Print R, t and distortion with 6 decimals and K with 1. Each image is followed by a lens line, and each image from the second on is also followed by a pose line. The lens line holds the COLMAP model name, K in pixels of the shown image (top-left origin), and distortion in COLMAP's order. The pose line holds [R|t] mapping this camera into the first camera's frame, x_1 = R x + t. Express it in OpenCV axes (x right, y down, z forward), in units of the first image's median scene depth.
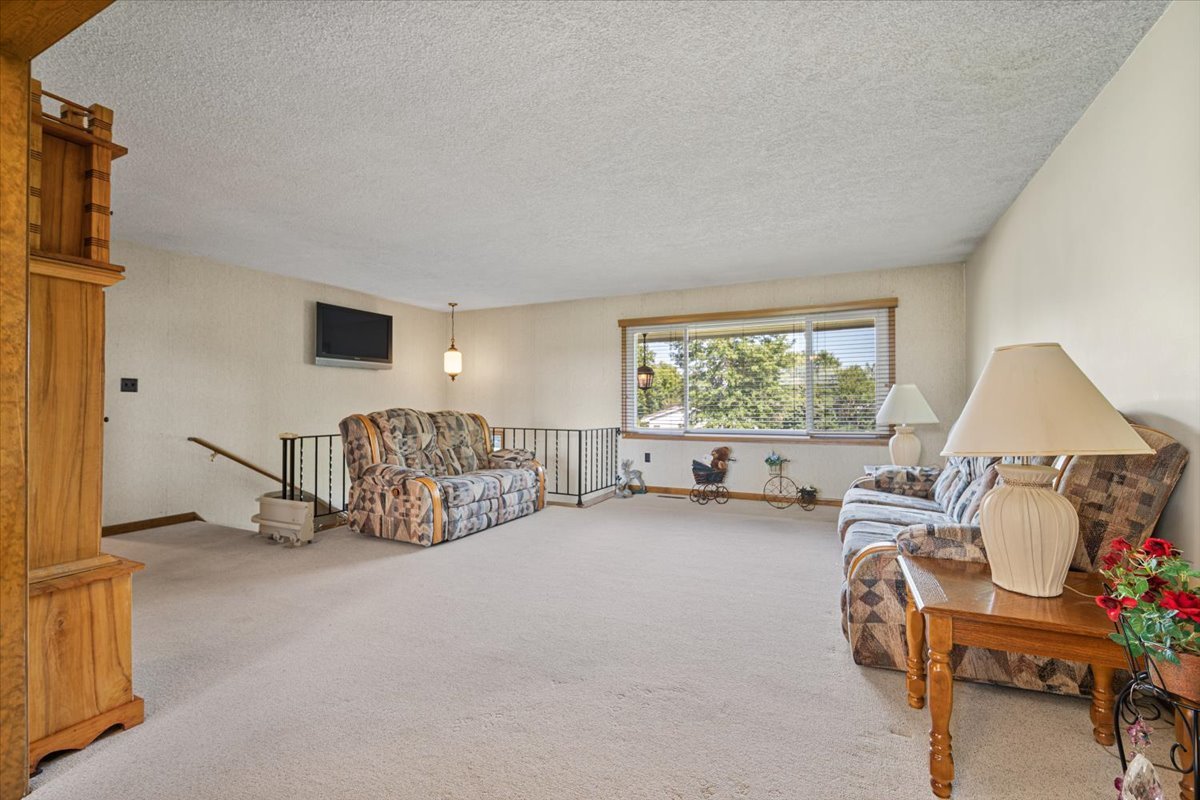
lens RADIAL K [[524.9, 0, 602.0], [0, 524.9, 400.5], [0, 0, 1]] dist [-0.013005, 0.004238]
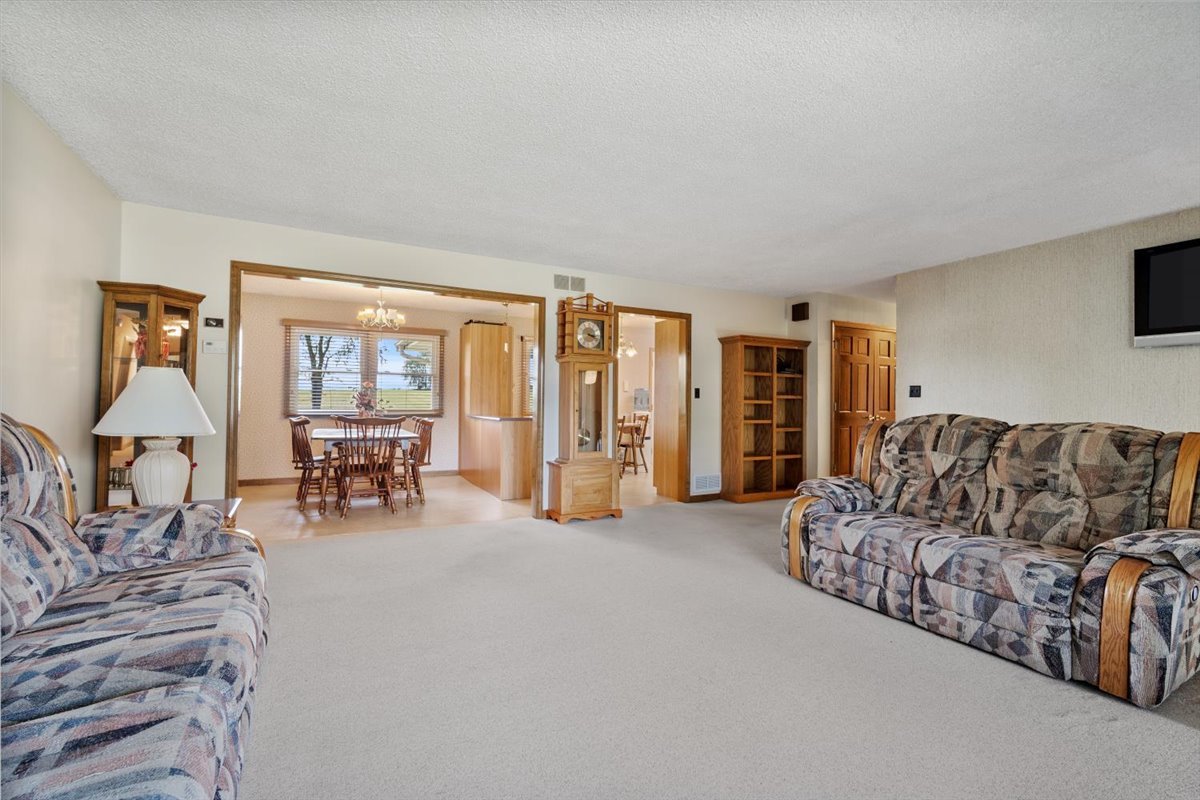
lens RADIAL K [[524.9, 0, 597.2], [0, 524.9, 399.6], [0, 0, 1]] dist [-0.013005, 0.004238]
pose [[-0.596906, -0.012198, -0.802219, 0.467897], [-0.002351, 0.999907, -0.013454, 0.006529], [0.802308, -0.006145, -0.596879, 1.103838]]
